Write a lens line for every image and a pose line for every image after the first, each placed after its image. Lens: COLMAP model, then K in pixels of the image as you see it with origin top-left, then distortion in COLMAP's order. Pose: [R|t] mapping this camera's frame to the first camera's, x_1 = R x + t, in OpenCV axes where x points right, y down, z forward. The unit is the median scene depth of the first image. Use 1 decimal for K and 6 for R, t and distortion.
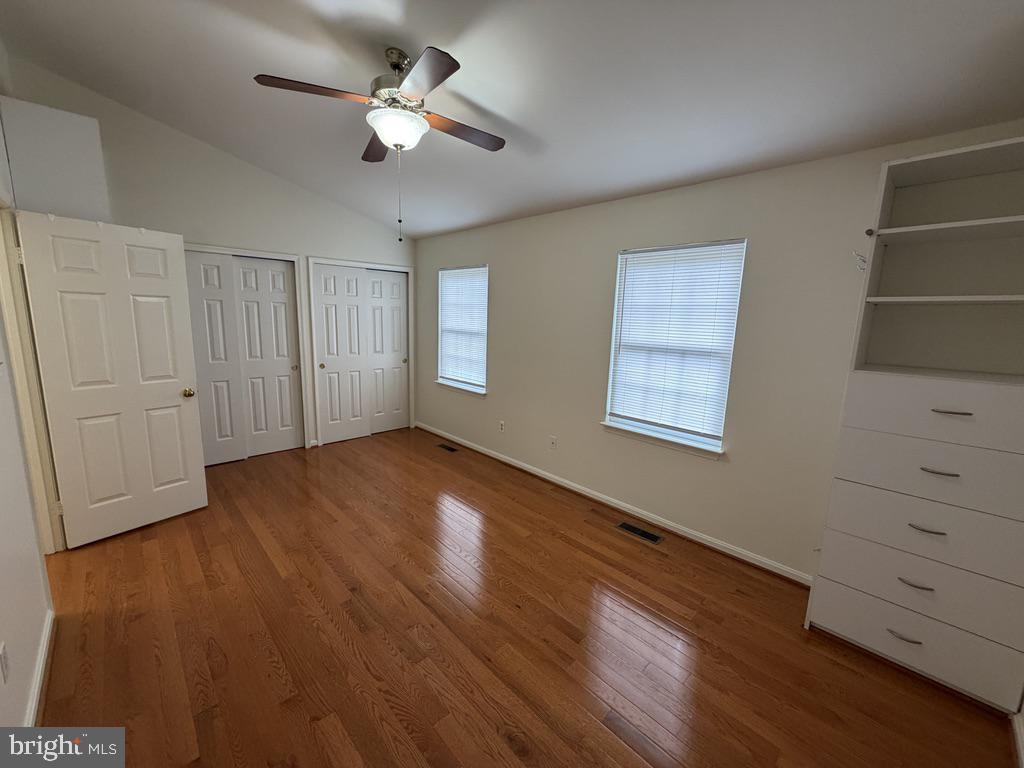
lens RADIAL K [[410.3, 0, 507.6], [0, 410.3, 387.7], [0, 0, 1]] dist [0.002005, 0.000206]
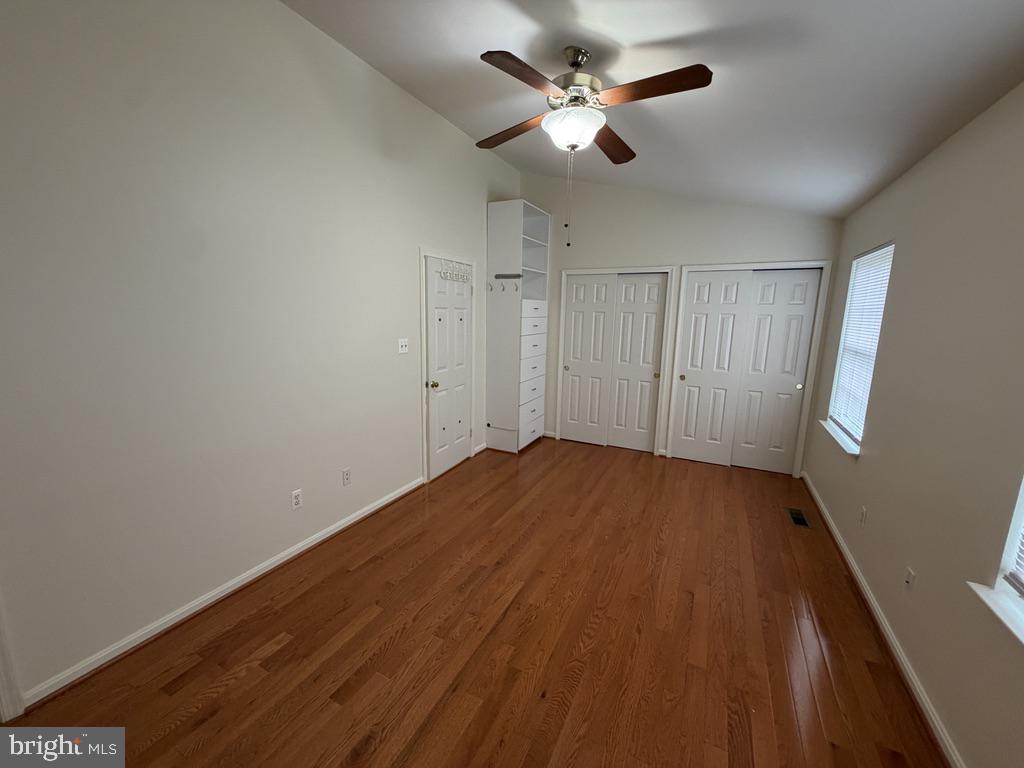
lens RADIAL K [[410.3, 0, 505.6], [0, 410.3, 382.2], [0, 0, 1]] dist [0.002005, 0.000206]
pose [[0.331362, 0.133633, -0.933992, 0.326600], [-0.176470, 0.981228, 0.077783, -0.045519], [0.926853, 0.139047, 0.348724, 0.295395]]
